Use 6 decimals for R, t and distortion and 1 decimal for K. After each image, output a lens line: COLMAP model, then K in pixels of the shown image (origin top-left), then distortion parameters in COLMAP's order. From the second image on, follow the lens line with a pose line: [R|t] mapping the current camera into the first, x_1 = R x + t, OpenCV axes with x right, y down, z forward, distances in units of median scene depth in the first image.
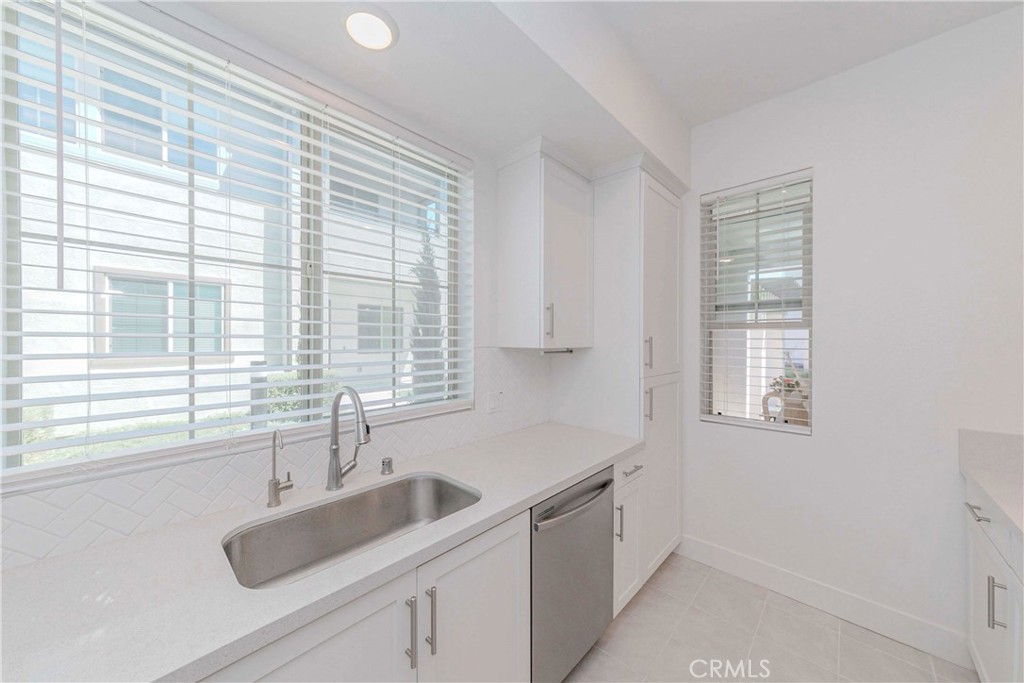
lens RADIAL K [[369.2, 0, 508.7], [0, 369.2, 346.4], [0, 0, 1]] dist [0.003688, -0.000762]
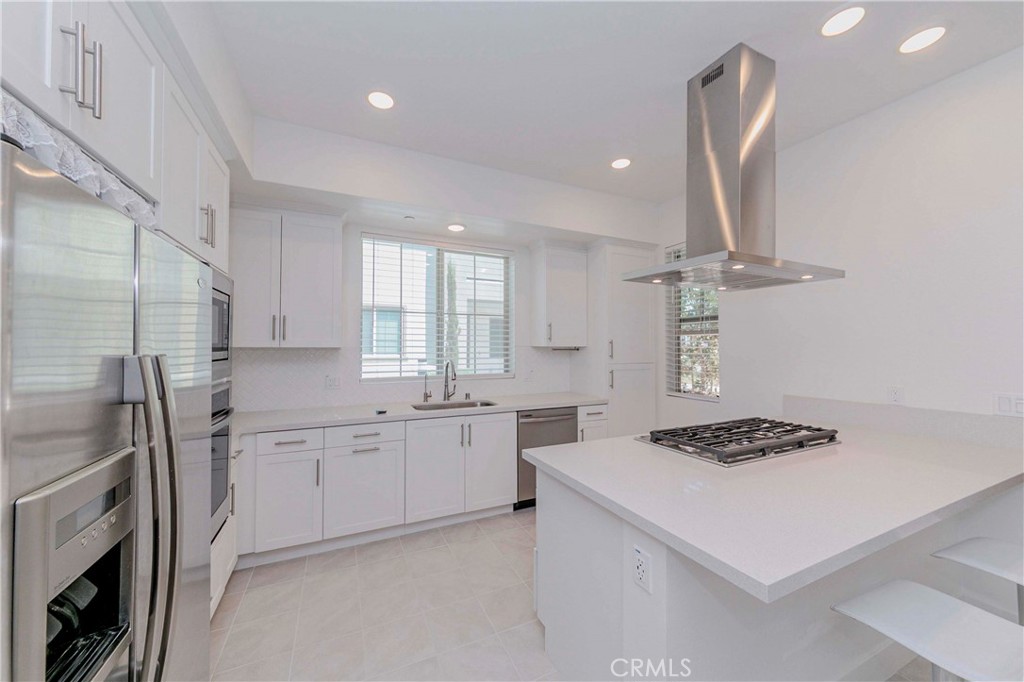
lens RADIAL K [[369.2, 0, 508.8], [0, 369.2, 341.6], [0, 0, 1]] dist [0.003688, -0.000762]
pose [[0.933105, -0.005563, -0.359560, 0.607475], [-0.006127, 0.999489, -0.031365, 0.043586], [0.359551, 0.031470, 0.932595, -0.877742]]
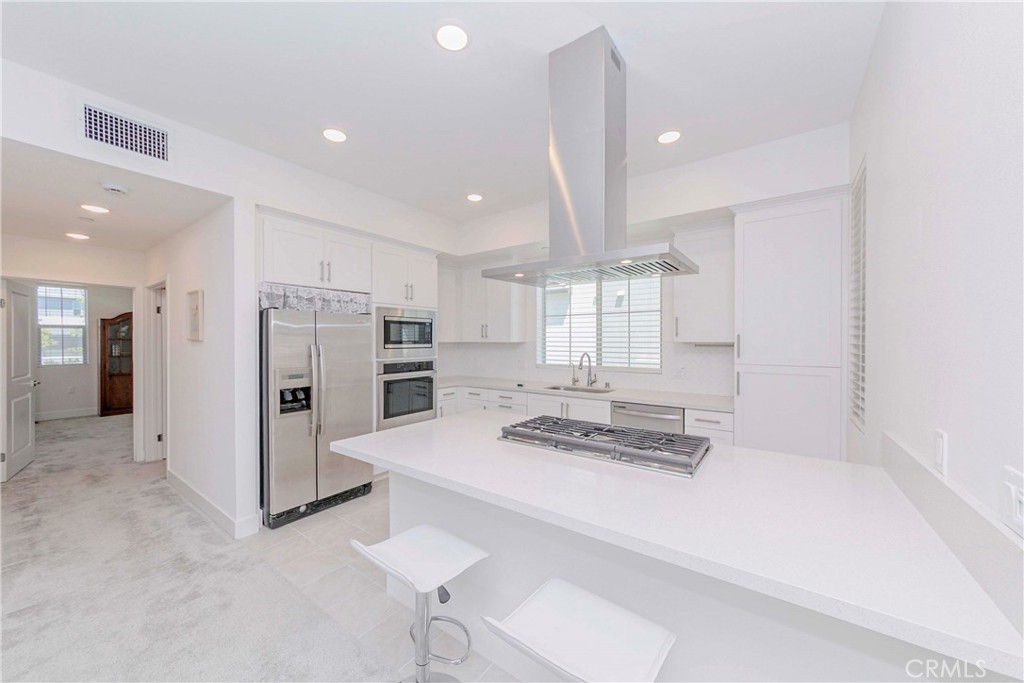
lens RADIAL K [[369.2, 0, 520.4], [0, 369.2, 341.1], [0, 0, 1]] dist [0.003688, -0.000762]
pose [[0.149323, 0.000610, -0.988788, 1.805553], [-0.019164, 0.999814, -0.002277, 0.020412], [0.988603, 0.019289, 0.149307, -0.020640]]
